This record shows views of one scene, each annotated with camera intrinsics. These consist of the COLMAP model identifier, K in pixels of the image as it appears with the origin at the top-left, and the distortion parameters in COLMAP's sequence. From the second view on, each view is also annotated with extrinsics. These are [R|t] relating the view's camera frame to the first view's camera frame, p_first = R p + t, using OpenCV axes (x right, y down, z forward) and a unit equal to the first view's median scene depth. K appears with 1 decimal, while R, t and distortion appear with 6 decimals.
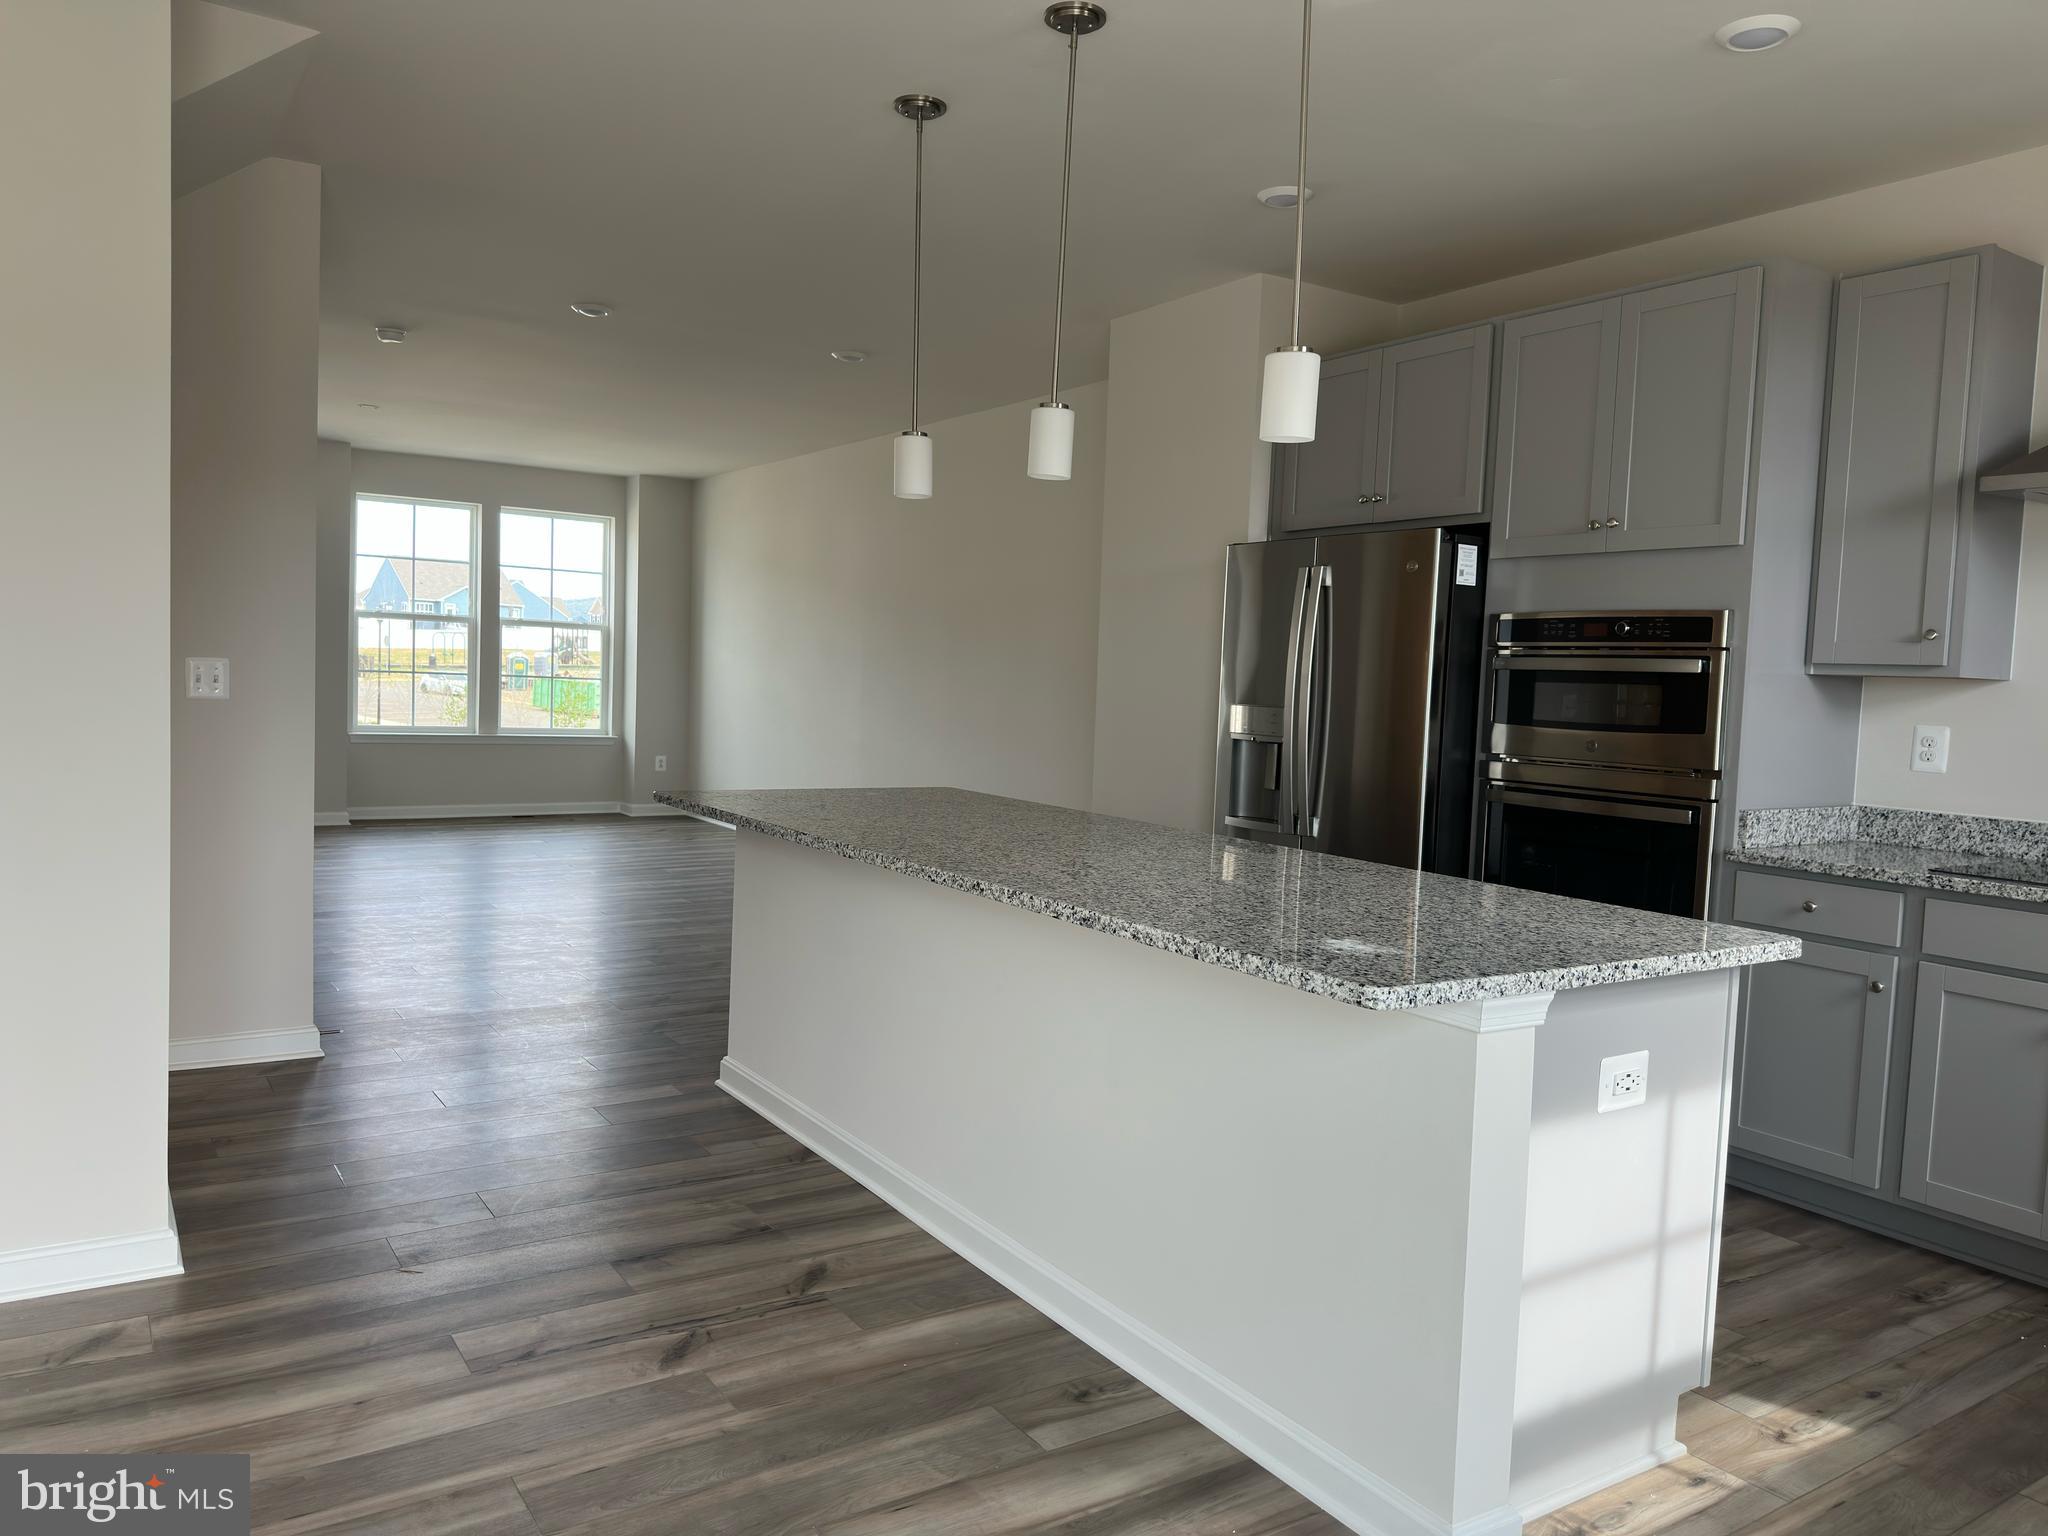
lens RADIAL K [[1428.1, 0, 1024.0], [0, 1428.1, 768.0], [0, 0, 1]] dist [0.144444, -0.214968]
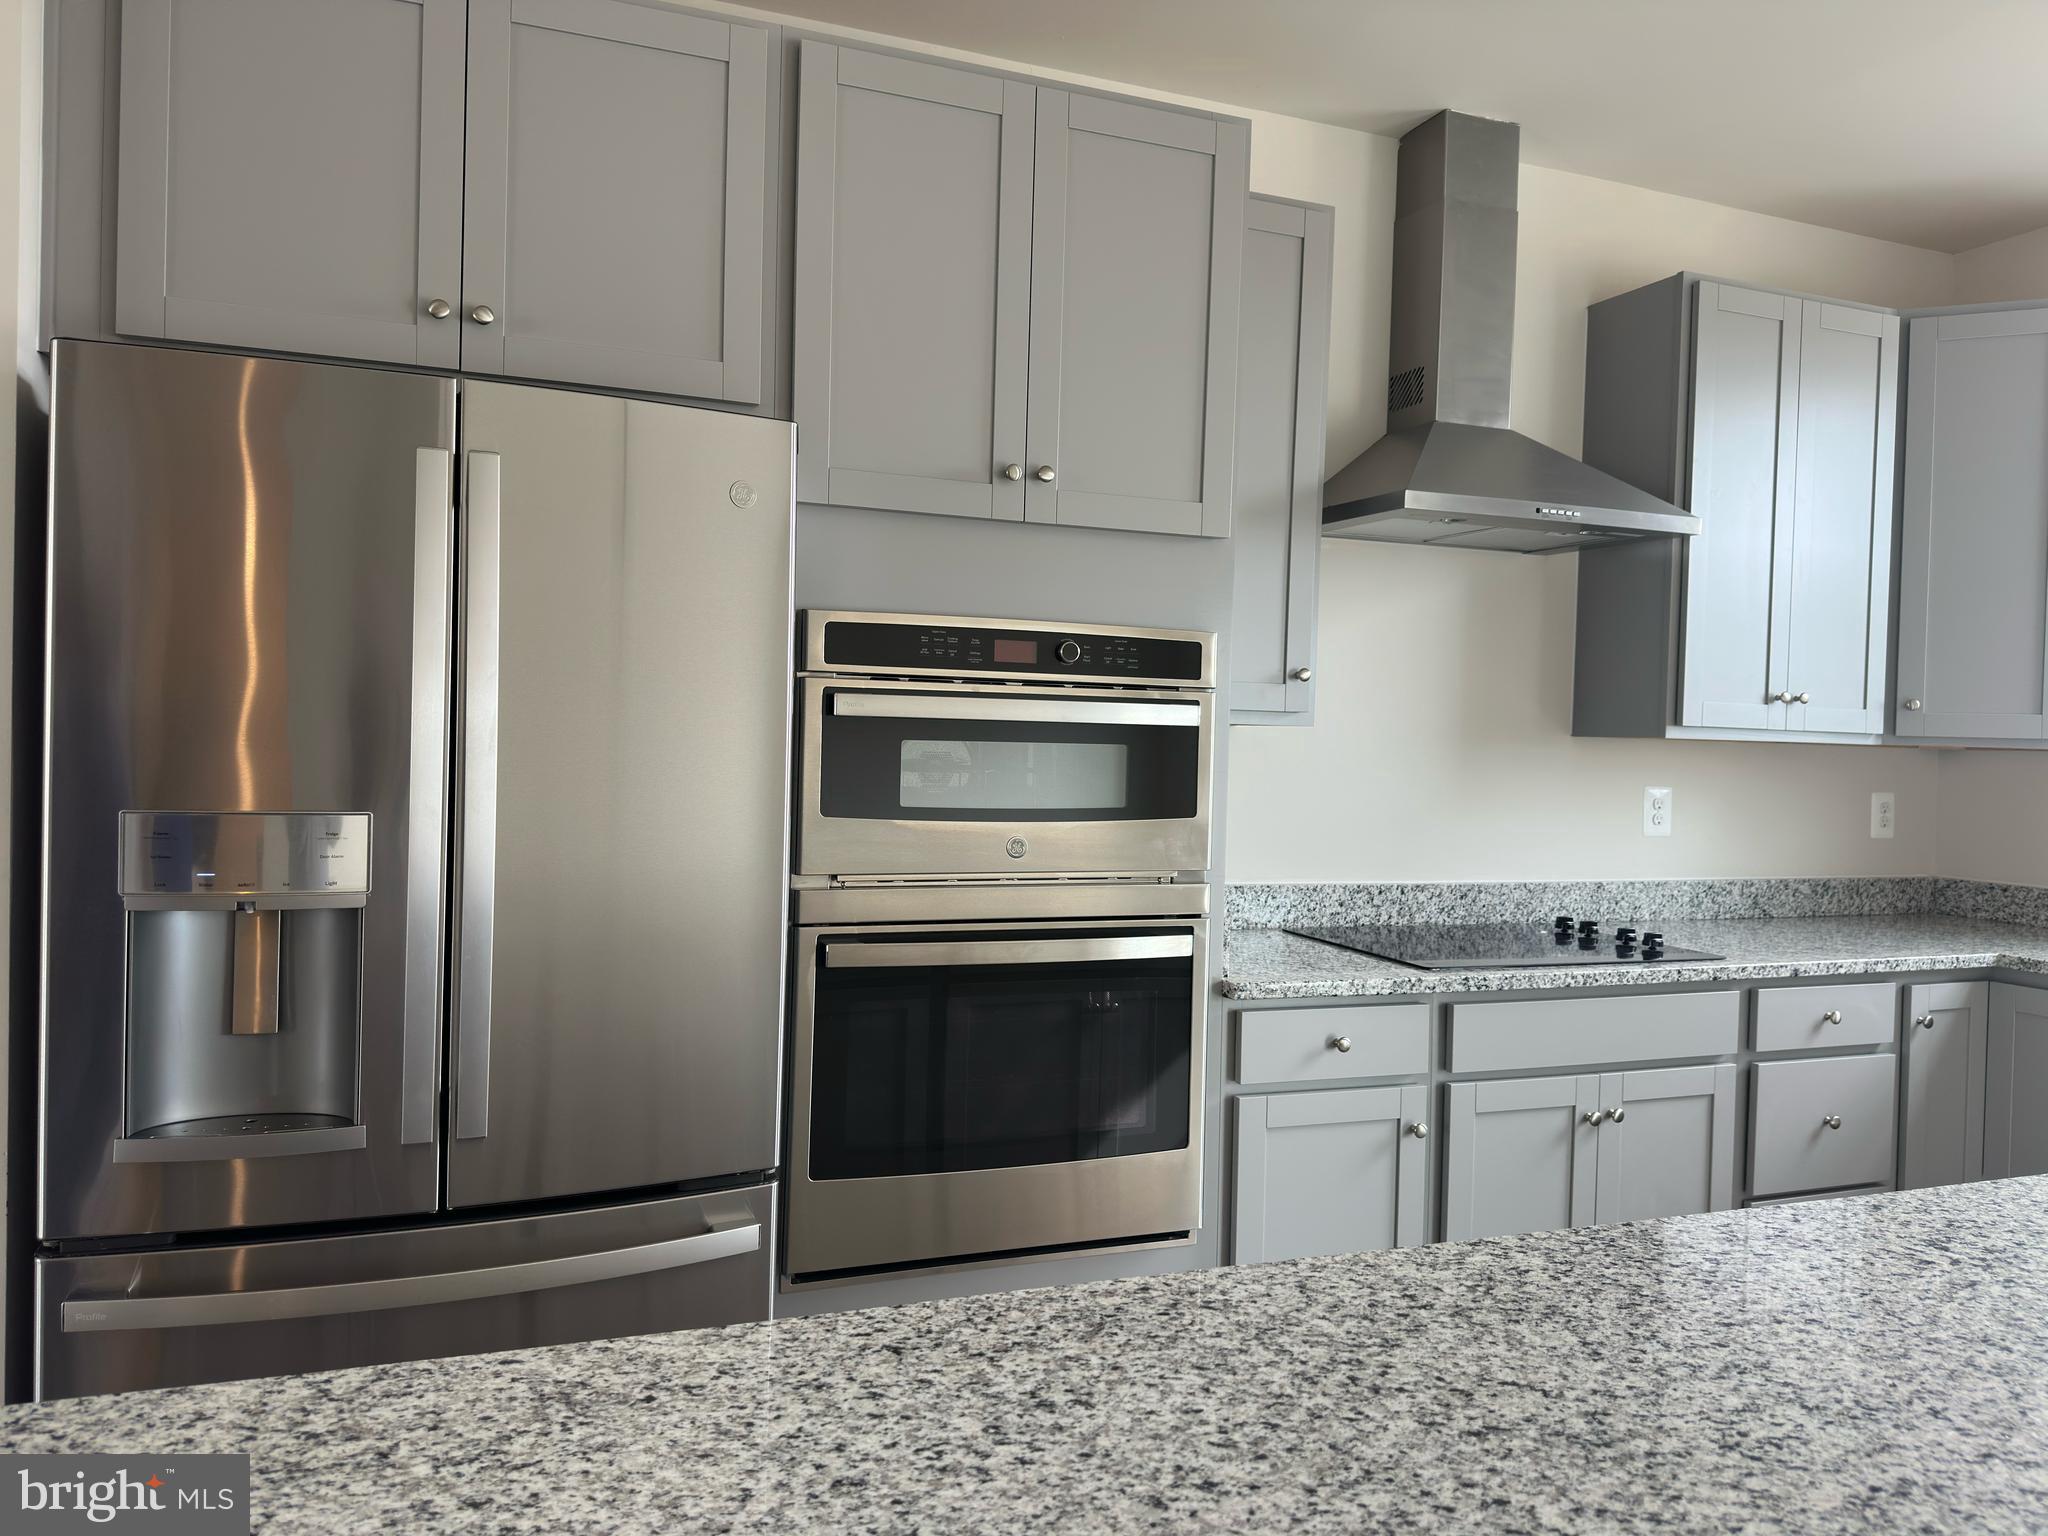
lens RADIAL K [[1428.1, 0, 1024.0], [0, 1428.1, 768.0], [0, 0, 1]] dist [0.144444, -0.214968]
pose [[0.234394, -0.052963, 0.970698, -0.188685], [0.044199, 0.998063, 0.043783, -0.077837], [-0.971136, 0.032642, 0.236281, 0.918077]]
